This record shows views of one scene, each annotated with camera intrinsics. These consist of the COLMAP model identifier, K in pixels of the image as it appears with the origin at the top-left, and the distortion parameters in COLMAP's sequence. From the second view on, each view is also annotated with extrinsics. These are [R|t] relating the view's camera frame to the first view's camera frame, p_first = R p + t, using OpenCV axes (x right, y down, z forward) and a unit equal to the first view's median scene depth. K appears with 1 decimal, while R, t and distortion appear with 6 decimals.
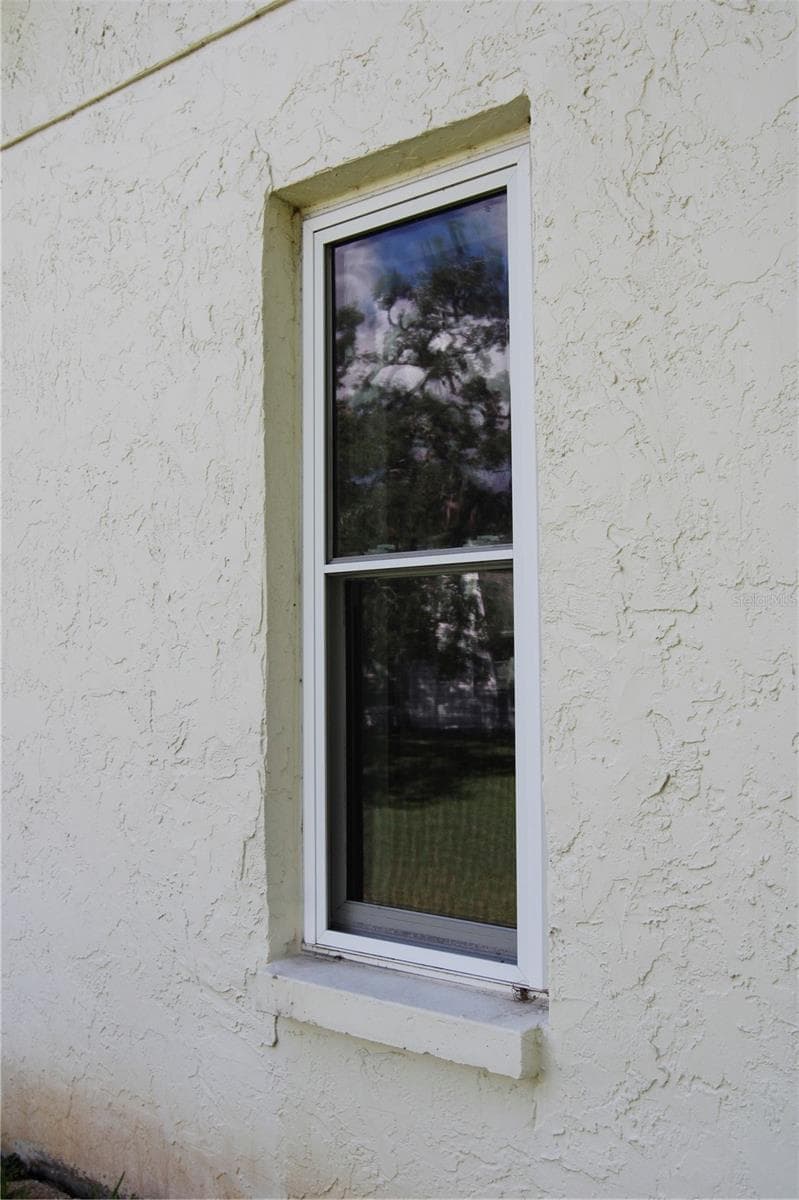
lens RADIAL K [[1199.5, 0, 399.5], [0, 1199.5, 600.0], [0, 0, 1]] dist [-0.004637, -0.002824]
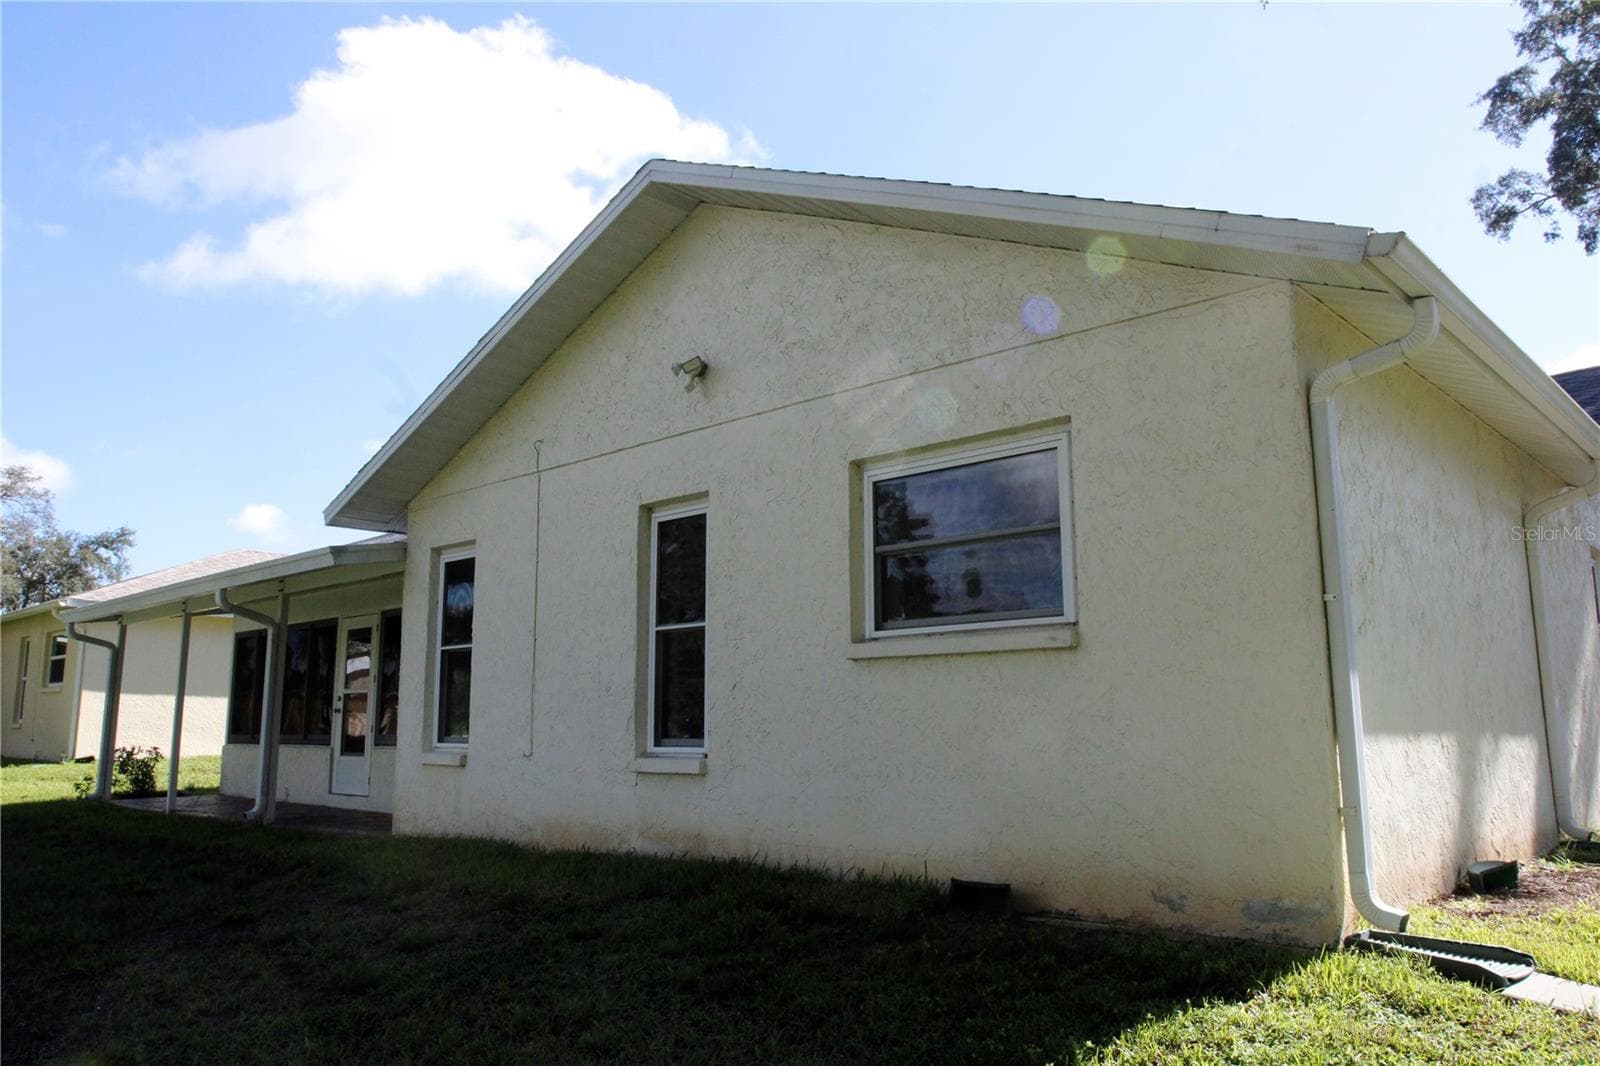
lens RADIAL K [[1178.2, 0, 800.0], [0, 1178.2, 533.0], [0, 0, 1]] dist [-0.083965, 0.060422]
pose [[0.998539, -0.003794, -0.053904, 0.464259], [-0.002627, 0.992946, -0.118538, 0.085193], [0.053974, 0.118507, 0.991485, -1.962820]]
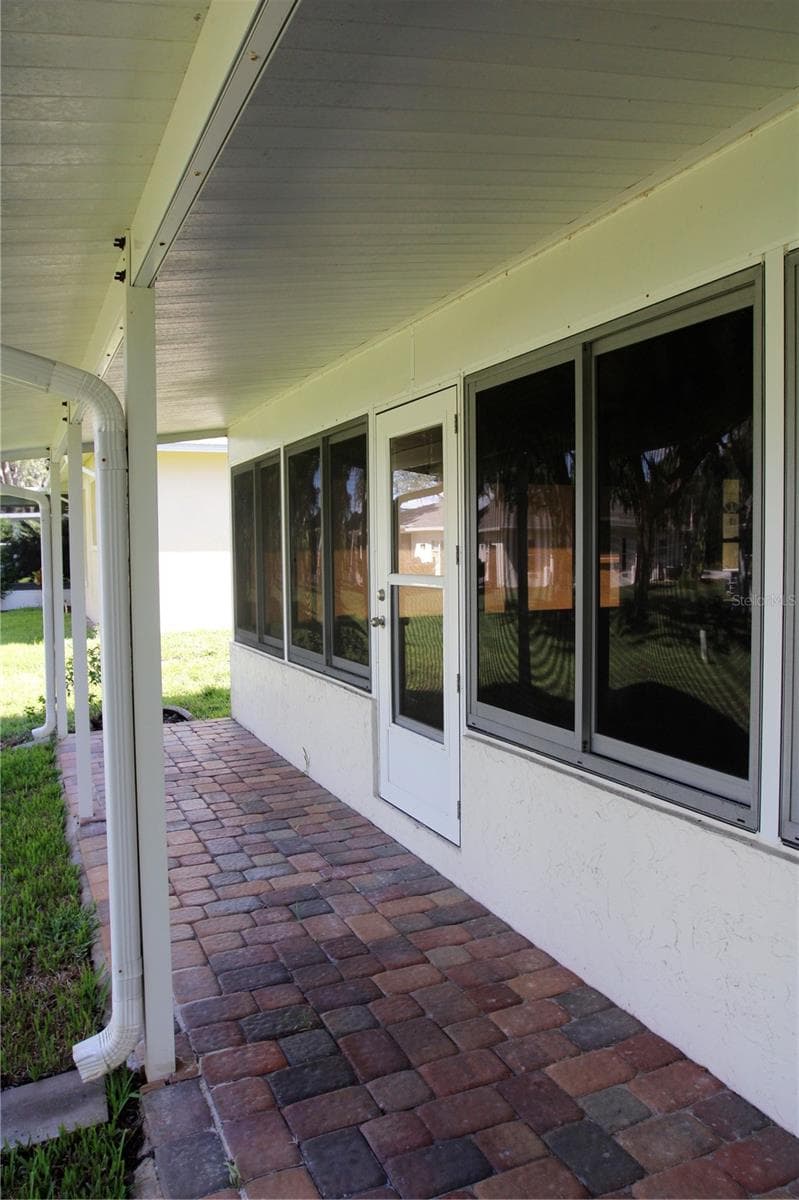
lens RADIAL K [[883.6, 0, 399.5], [0, 883.6, 600.0], [0, 0, 1]] dist [-0.083965, 0.060422]
pose [[0.899293, 0.022335, -0.436775, -1.117804], [0.027757, 0.993767, 0.107967, 0.026753], [0.436464, -0.109218, 0.893068, 1.712905]]
